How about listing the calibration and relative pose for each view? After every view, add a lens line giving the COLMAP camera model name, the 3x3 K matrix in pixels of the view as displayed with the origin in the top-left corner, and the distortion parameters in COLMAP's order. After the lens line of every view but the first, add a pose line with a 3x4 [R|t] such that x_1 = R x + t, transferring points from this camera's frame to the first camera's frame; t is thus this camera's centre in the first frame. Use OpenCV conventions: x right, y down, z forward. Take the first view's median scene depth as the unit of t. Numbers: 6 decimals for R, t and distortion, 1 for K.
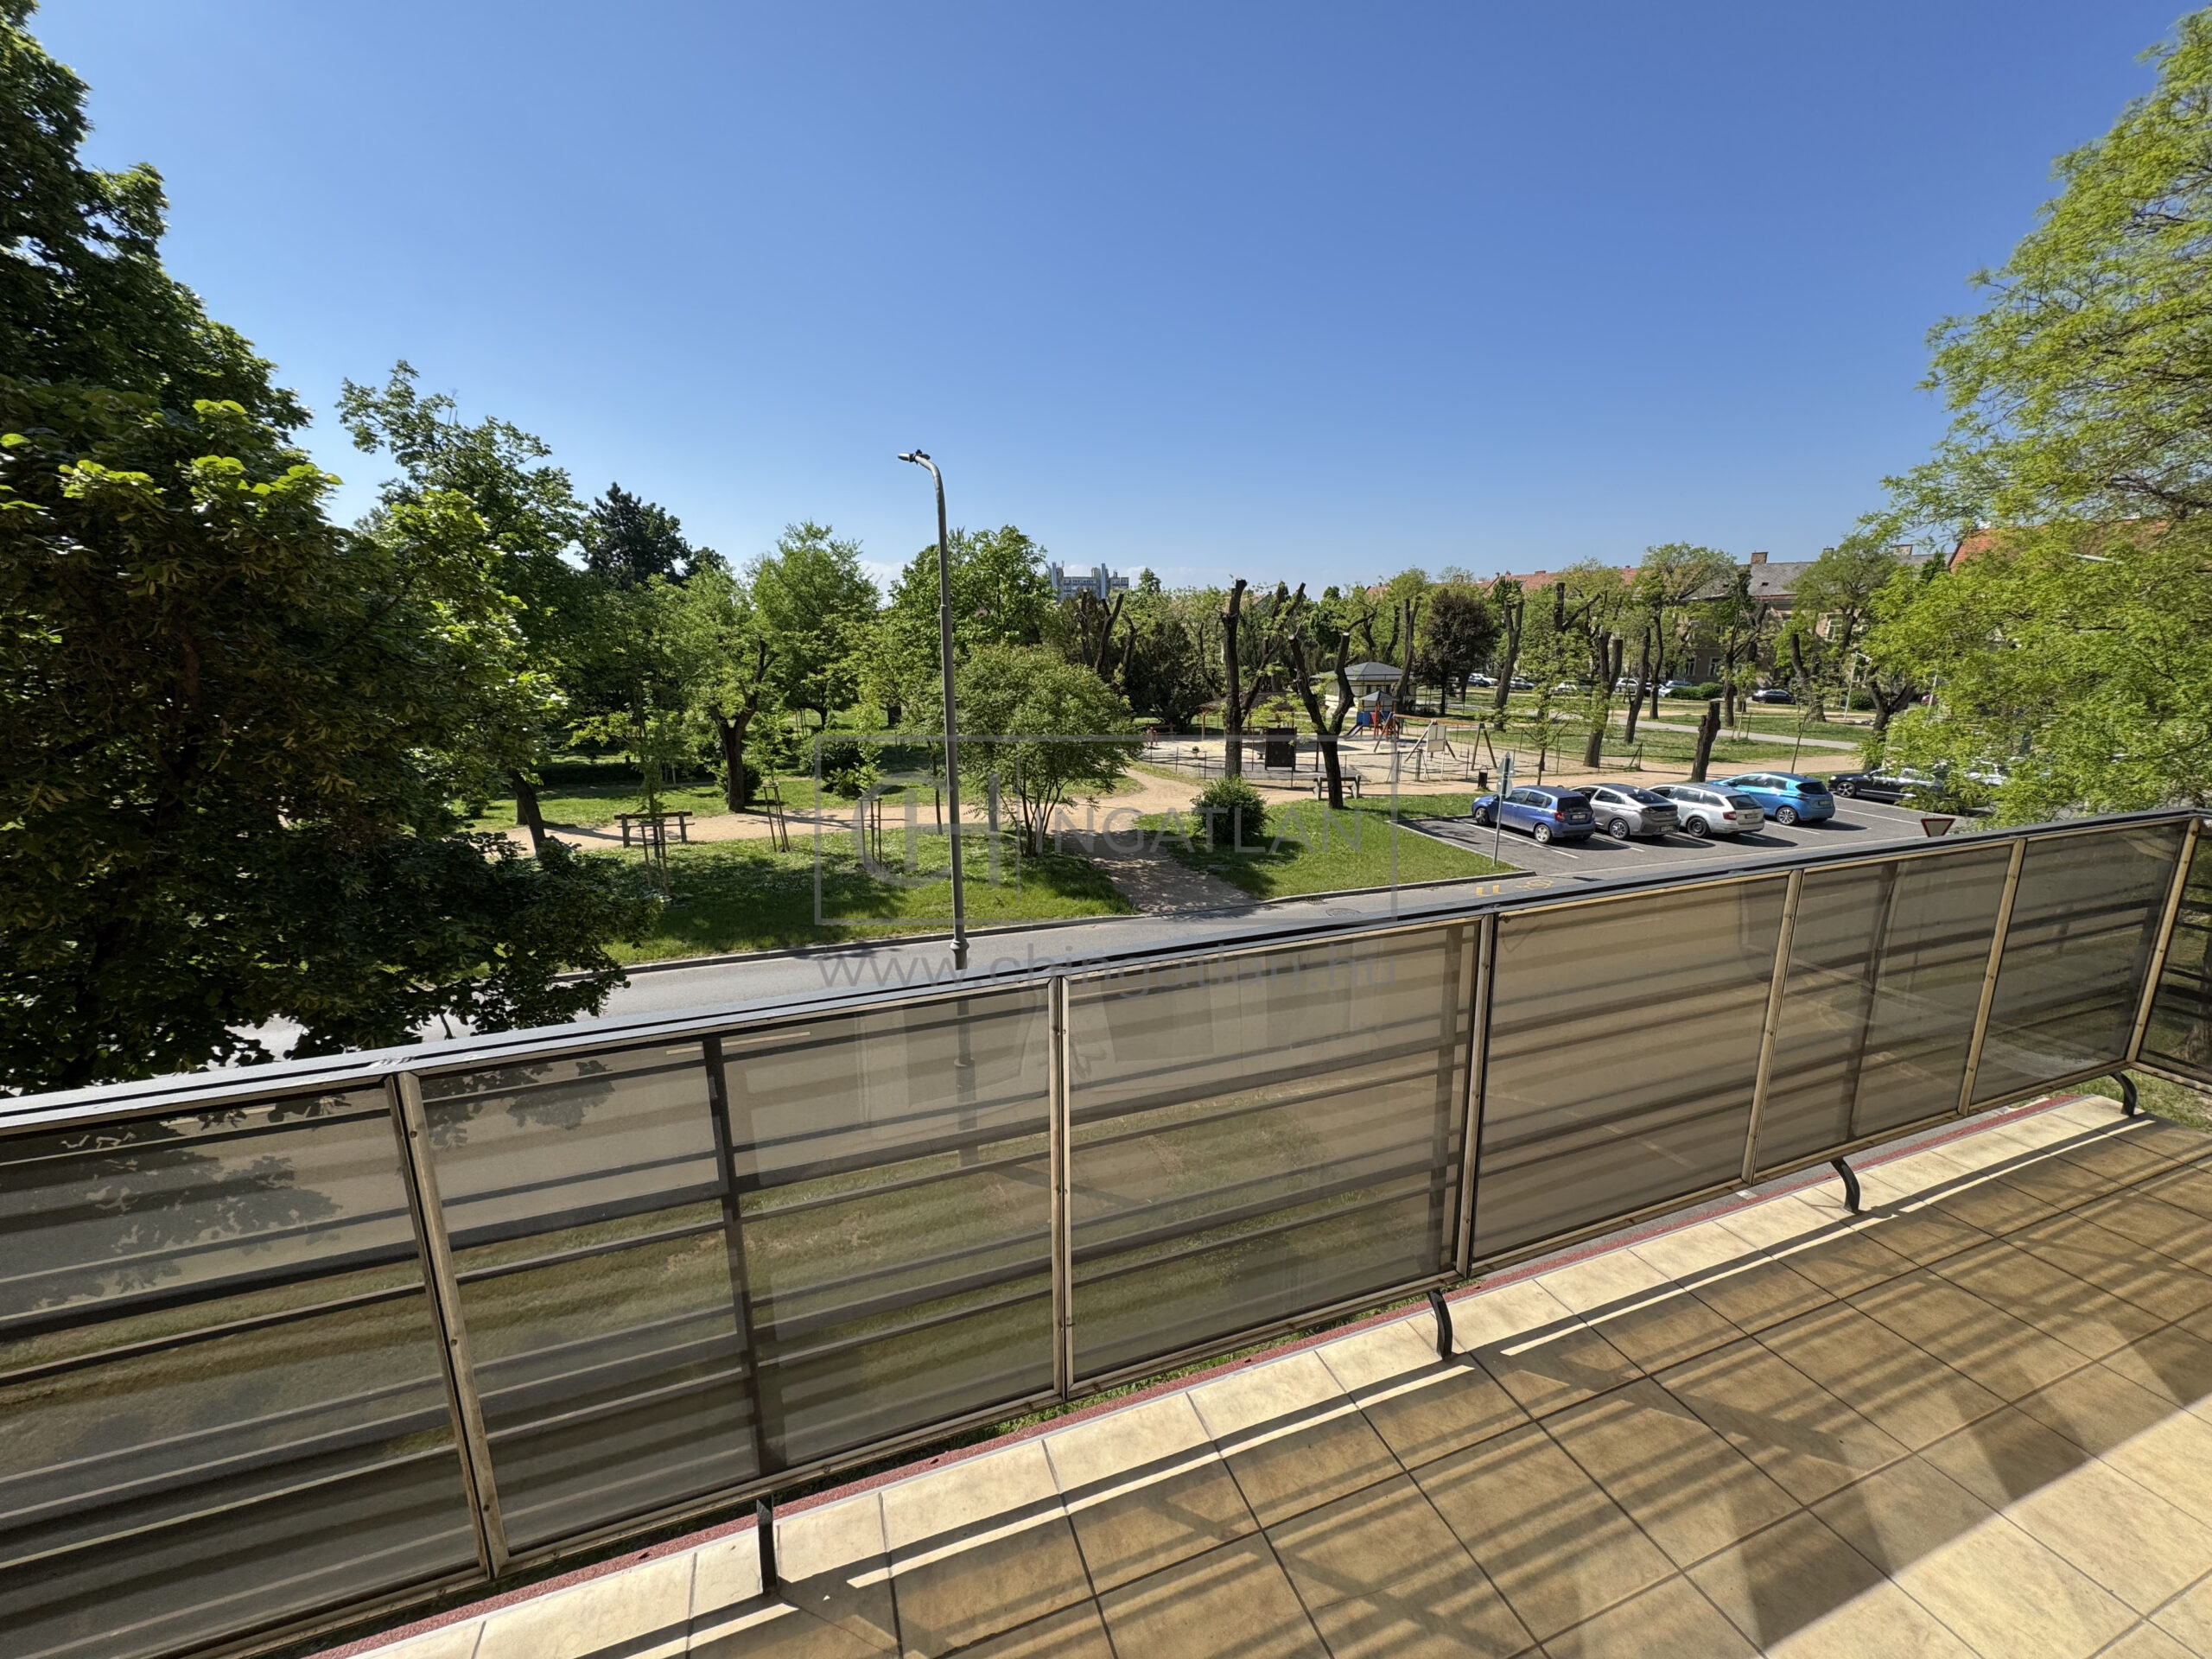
lens RADIAL K [[882.1, 0, 1108.0], [0, 882.1, 831.5], [0, 0, 1]] dist [-0.000727, 0.000378]
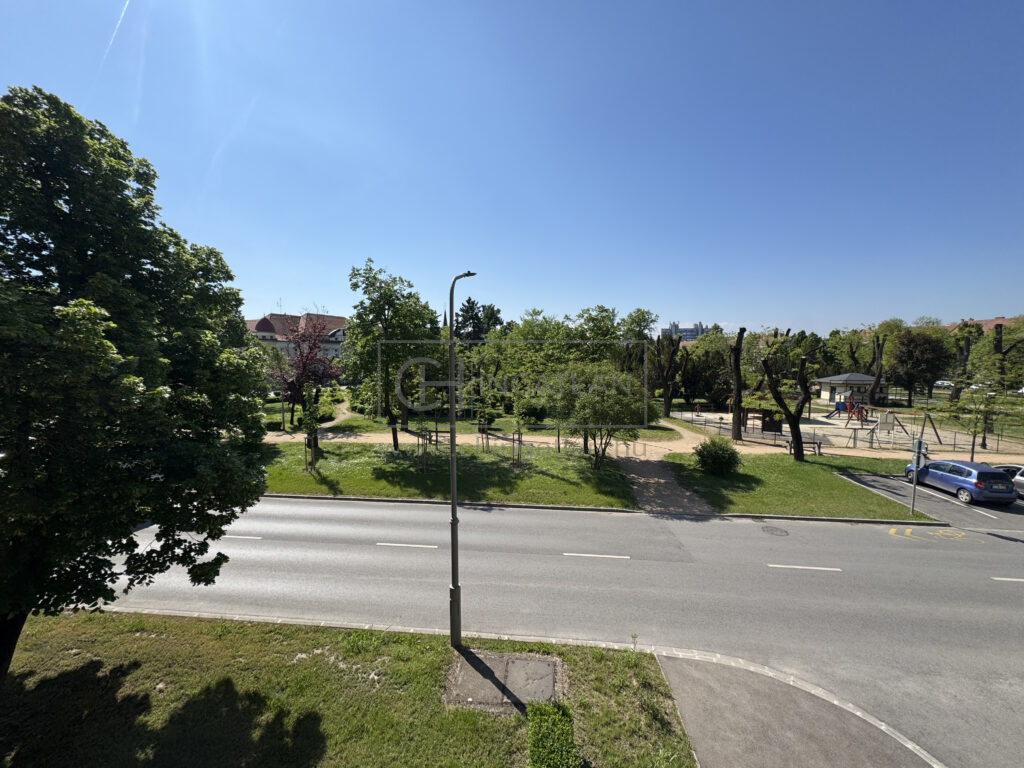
lens RADIAL K [[408.3, 0, 514.1], [0, 408.3, 380.6], [0, 0, 1]] dist [-0.000727, 0.000378]
pose [[0.904893, 0.029318, -0.424629, 0.096061], [-0.096085, 0.985943, -0.136687, -0.017931], [0.414653, 0.164487, 0.894990, 0.072150]]
